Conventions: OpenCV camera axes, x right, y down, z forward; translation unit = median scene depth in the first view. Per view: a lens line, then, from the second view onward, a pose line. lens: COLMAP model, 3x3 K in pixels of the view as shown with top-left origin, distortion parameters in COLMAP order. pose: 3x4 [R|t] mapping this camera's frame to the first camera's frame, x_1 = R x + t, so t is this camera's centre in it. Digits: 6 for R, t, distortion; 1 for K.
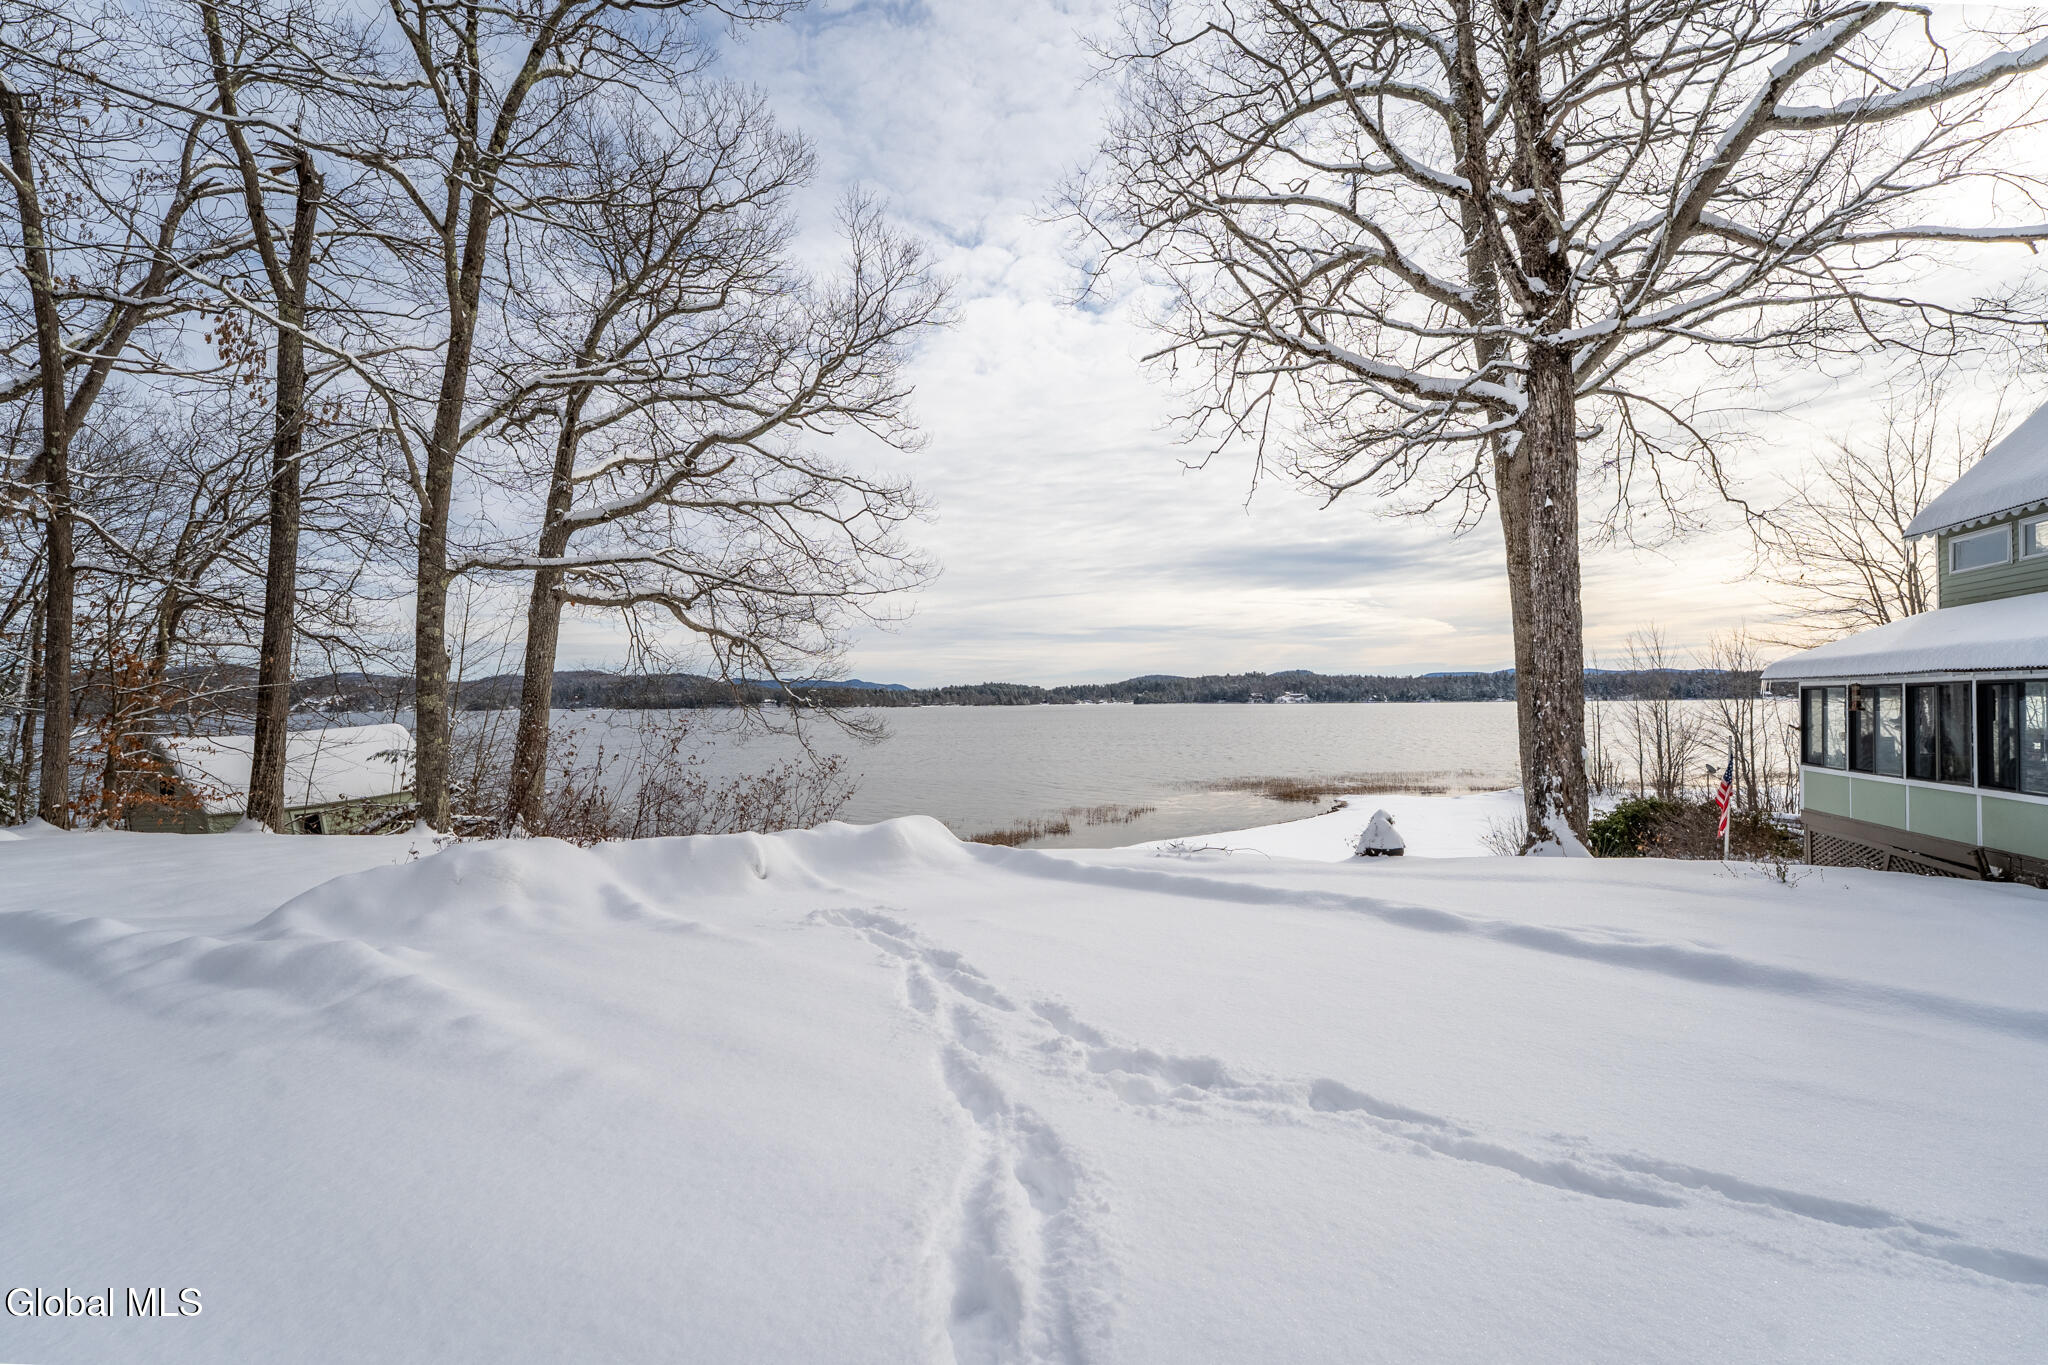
lens RADIAL K [[874.7, 0, 1017.7], [0, 874.7, 689.7], [0, 0, 1]] dist [-0.024693, 0.000117]
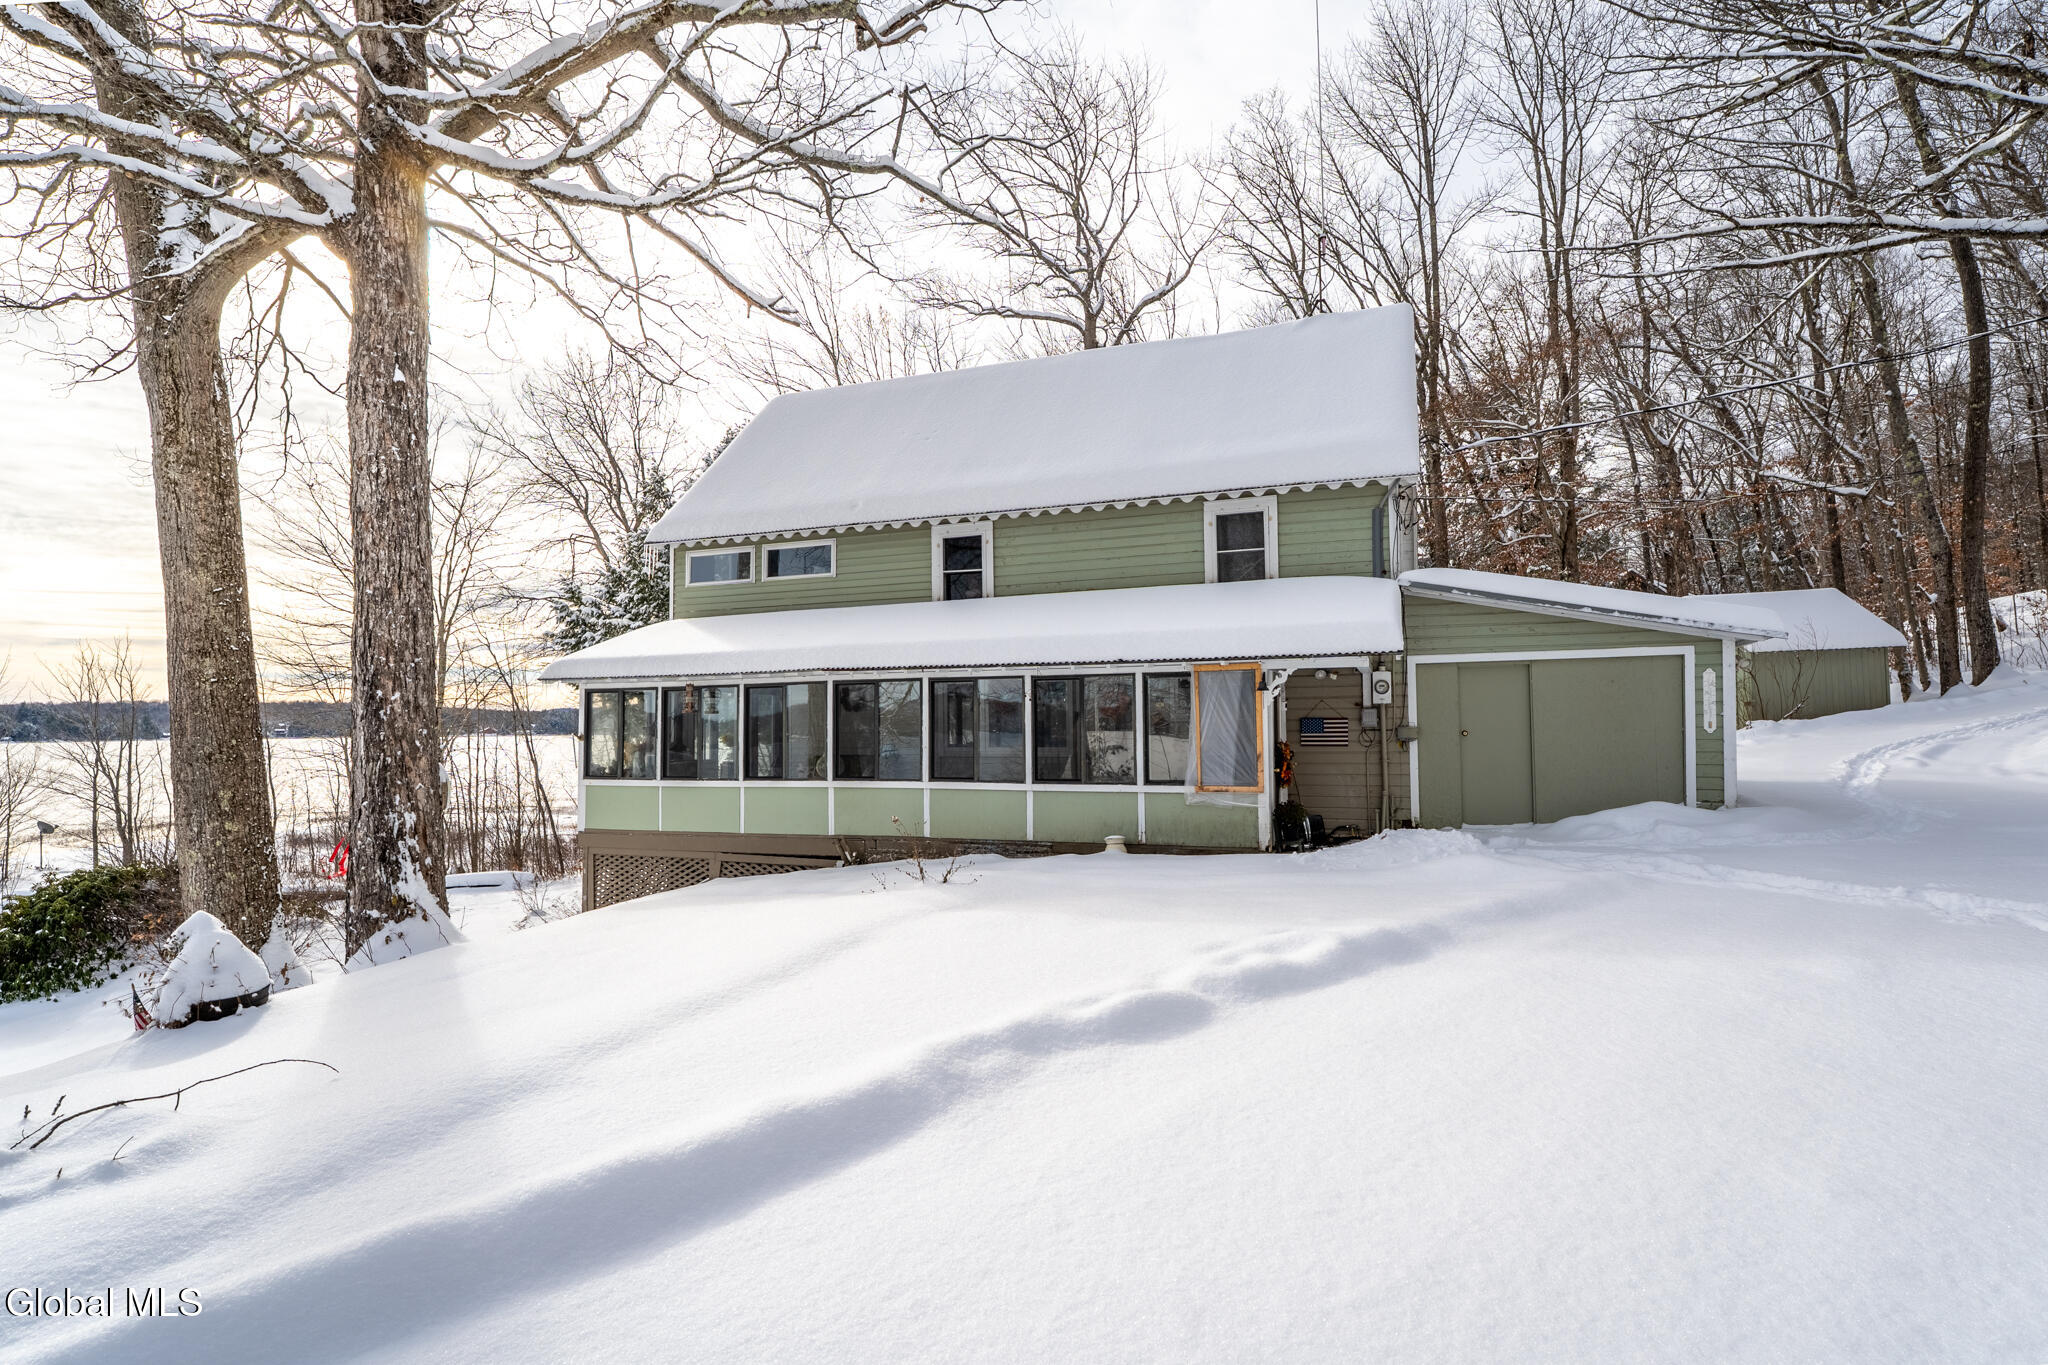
lens RADIAL K [[981.4, 0, 1038.3], [0, 981.4, 689.6], [0, 0, 1]] dist [-0.002609, -0.000359]
pose [[0.018591, 0.049192, 0.998616, -0.075716], [-0.000972, 0.998789, -0.049182, 0.045146], [-0.999827, -0.000056, 0.018617, 0.524653]]
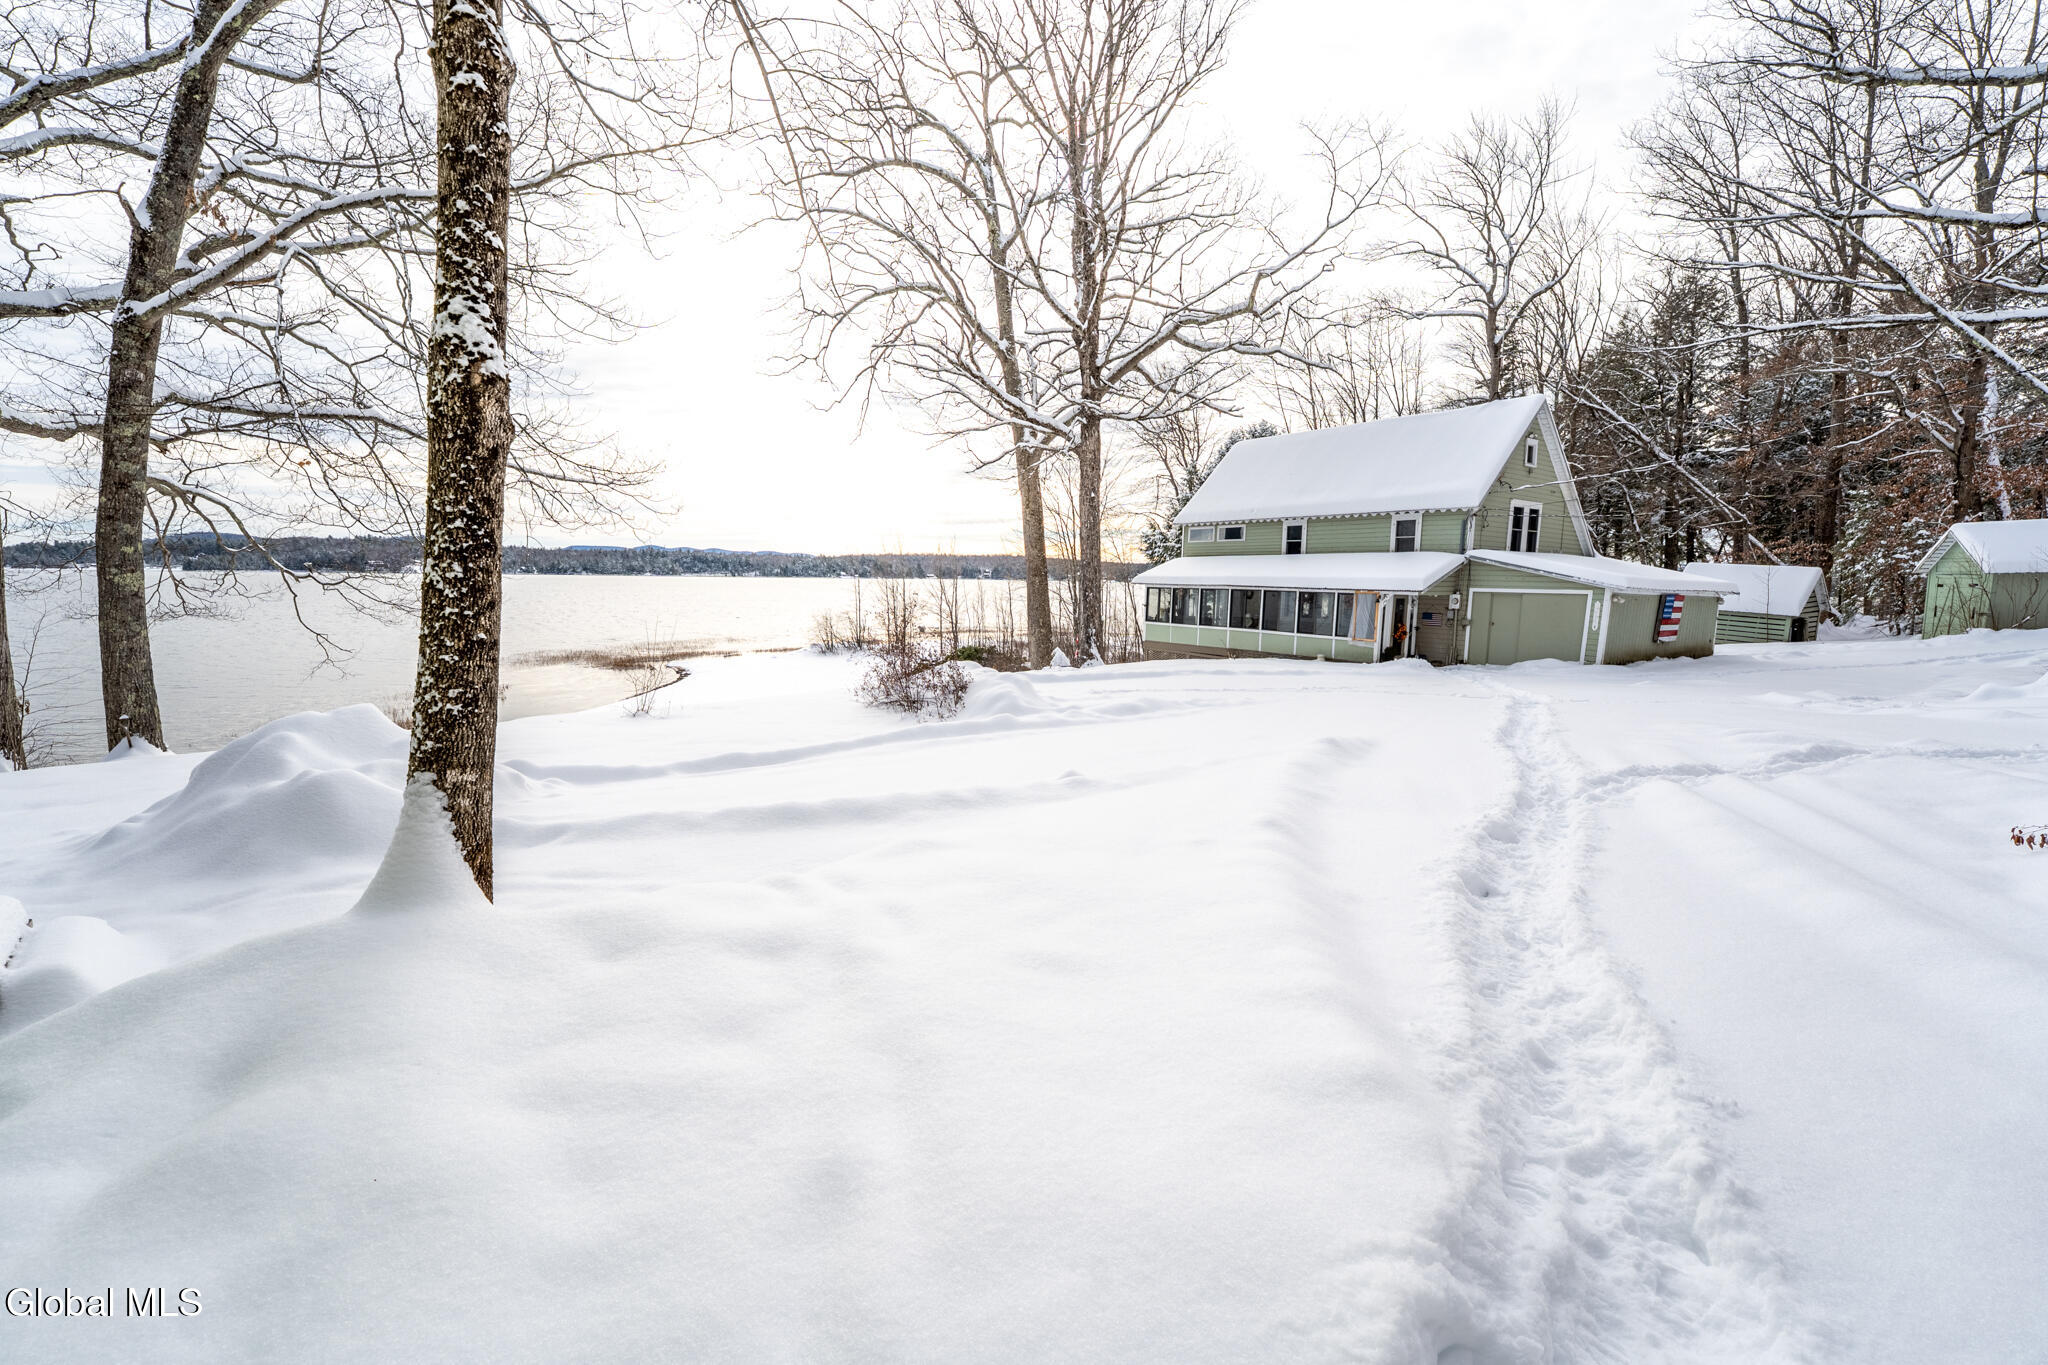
lens RADIAL K [[874.7, 0, 1017.7], [0, 874.7, 689.7], [0, 0, 1]] dist [-0.024693, 0.000117]
pose [[0.591579, -0.081583, 0.802109, -1.178807], [-0.036292, 0.991164, 0.127578, -0.015879], [-0.805430, -0.104582, 0.583391, -0.106082]]
